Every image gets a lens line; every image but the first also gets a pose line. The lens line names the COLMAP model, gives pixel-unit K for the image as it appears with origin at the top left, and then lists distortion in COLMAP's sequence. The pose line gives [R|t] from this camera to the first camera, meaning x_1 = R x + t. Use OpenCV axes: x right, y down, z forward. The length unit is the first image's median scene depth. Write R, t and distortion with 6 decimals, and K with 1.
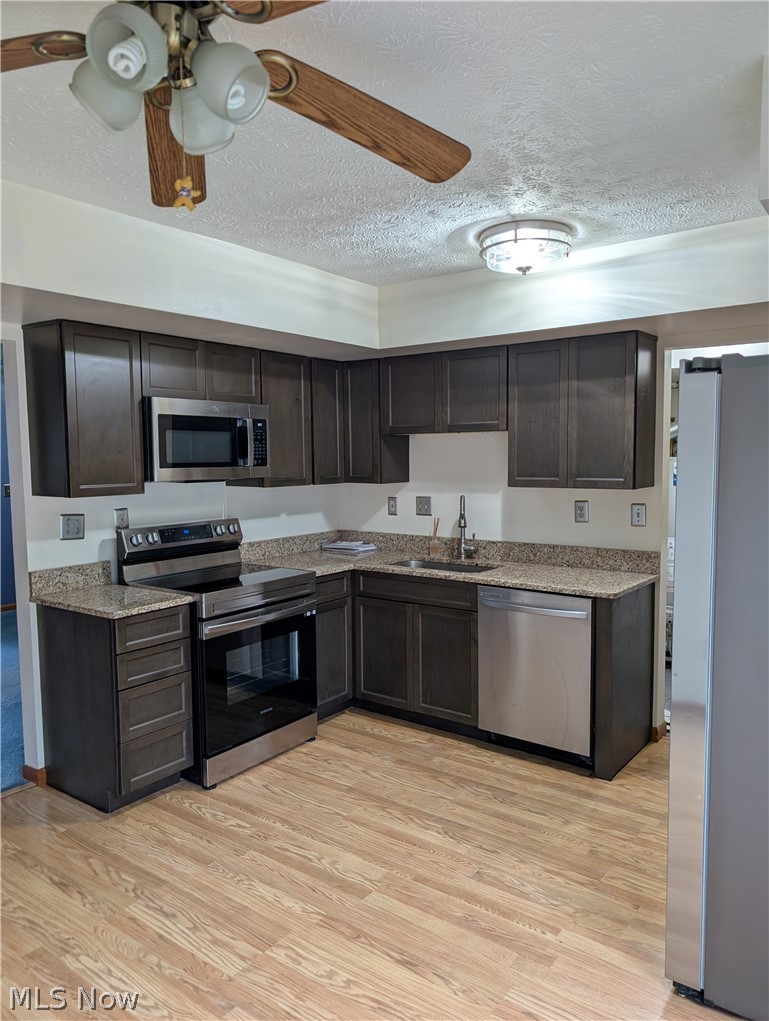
lens RADIAL K [[725.5, 0, 387.4], [0, 725.5, 511.2], [0, 0, 1]] dist [0.023554, -0.002618]
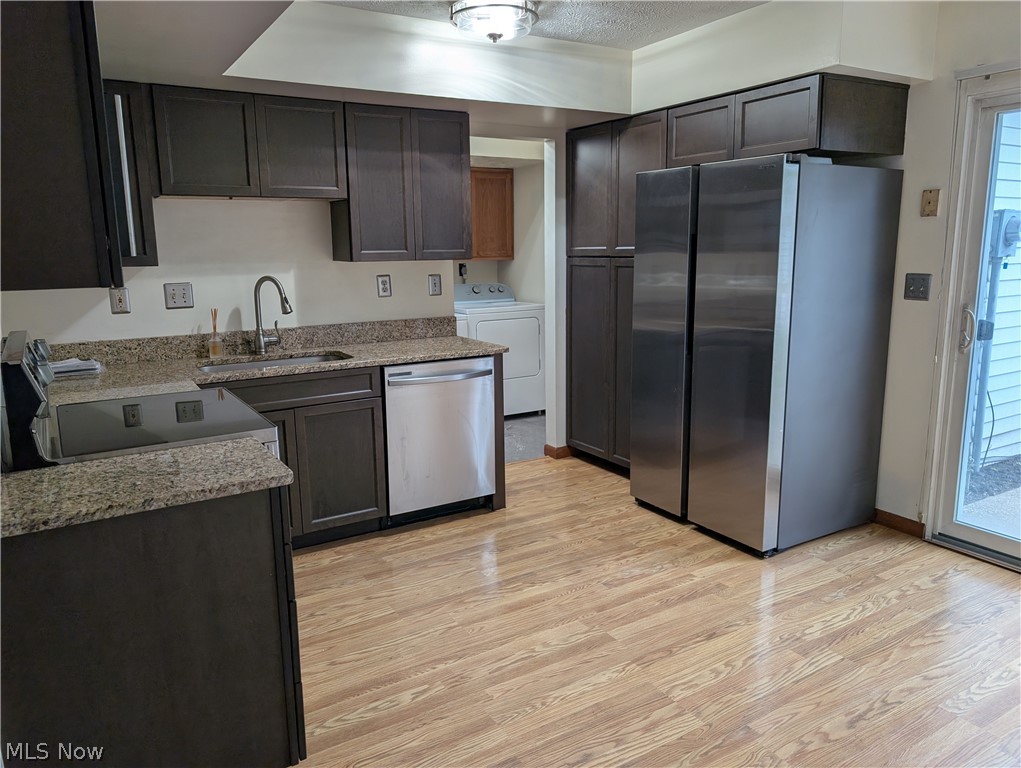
lens RADIAL K [[730.5, 0, 510.0], [0, 730.5, 383.5], [0, 0, 1]] dist [0.013718, -0.010849]
pose [[0.381064, -0.172838, 0.908250, -0.799249], [0.081928, 0.984819, 0.153036, -0.009234], [-0.920912, 0.016094, 0.389439, 0.579142]]
